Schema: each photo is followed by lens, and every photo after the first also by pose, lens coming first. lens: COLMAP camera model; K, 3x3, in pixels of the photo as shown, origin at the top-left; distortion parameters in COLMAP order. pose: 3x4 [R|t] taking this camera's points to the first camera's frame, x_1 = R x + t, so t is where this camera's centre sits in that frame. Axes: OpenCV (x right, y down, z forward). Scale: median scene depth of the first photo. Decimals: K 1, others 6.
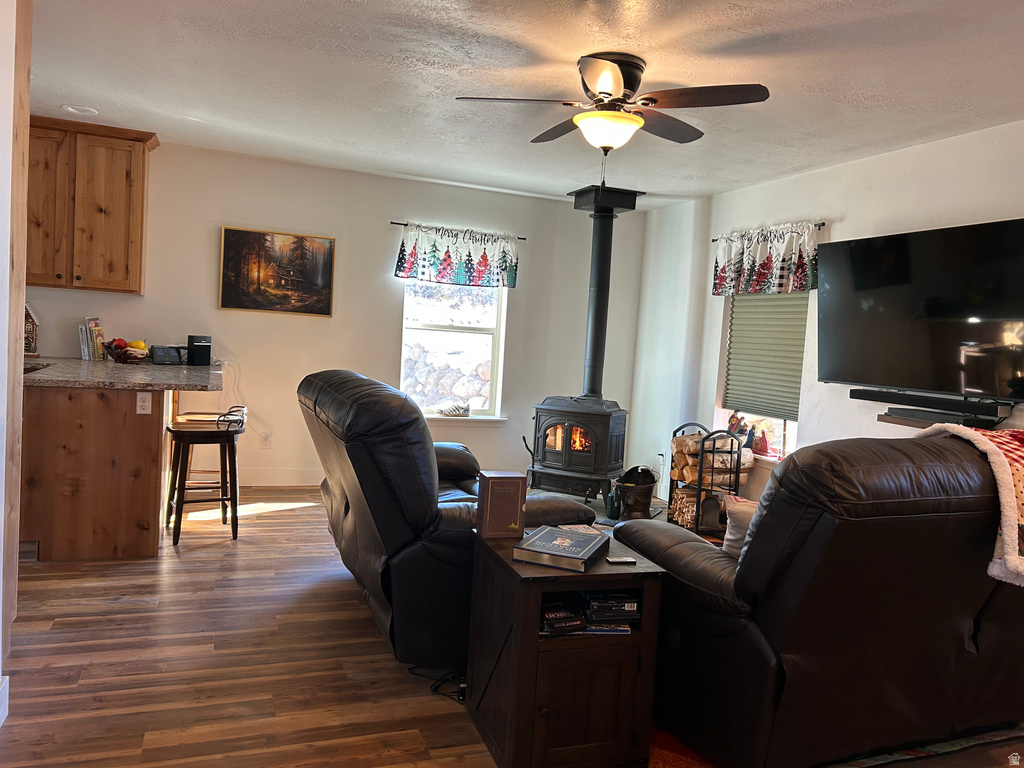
lens RADIAL K [[766.6, 0, 507.8], [0, 766.6, 386.4], [0, 0, 1]] dist [0.073295, -0.087511]
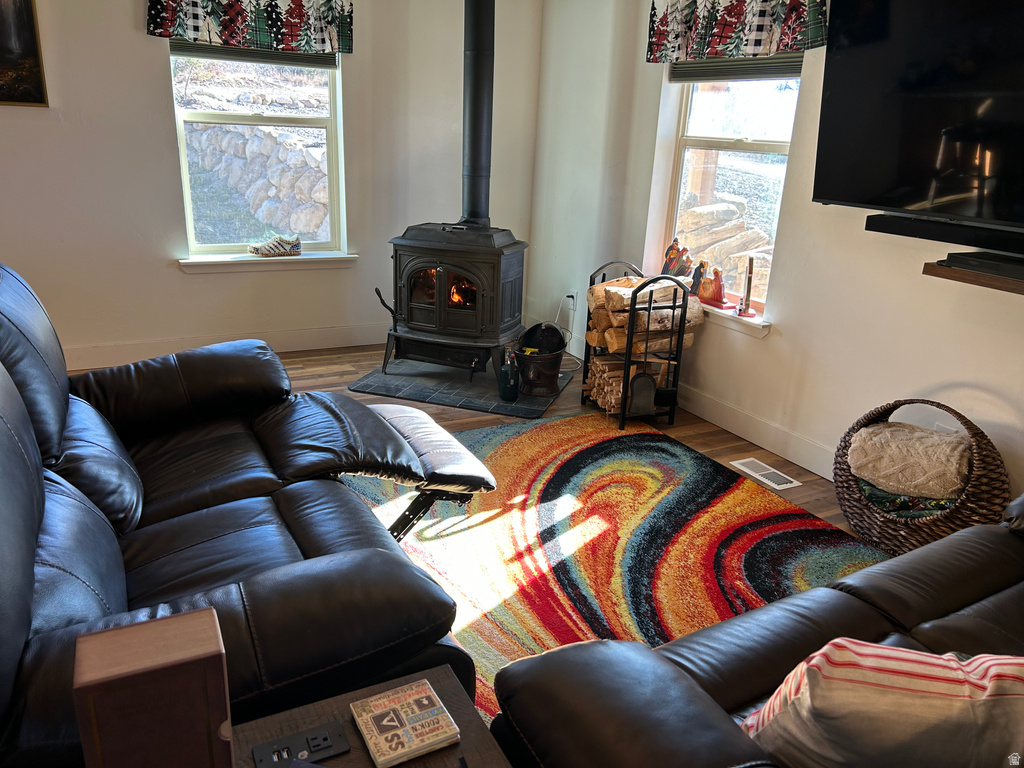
lens RADIAL K [[798.7, 0, 512.0], [0, 798.7, 384.0], [0, 0, 1]] dist [0.133125, -0.185483]
pose [[0.990200, -0.061627, 0.125325, 0.046881], [0.028334, 0.967359, 0.251821, -0.030812], [-0.136753, -0.245802, 0.959625, 0.283476]]
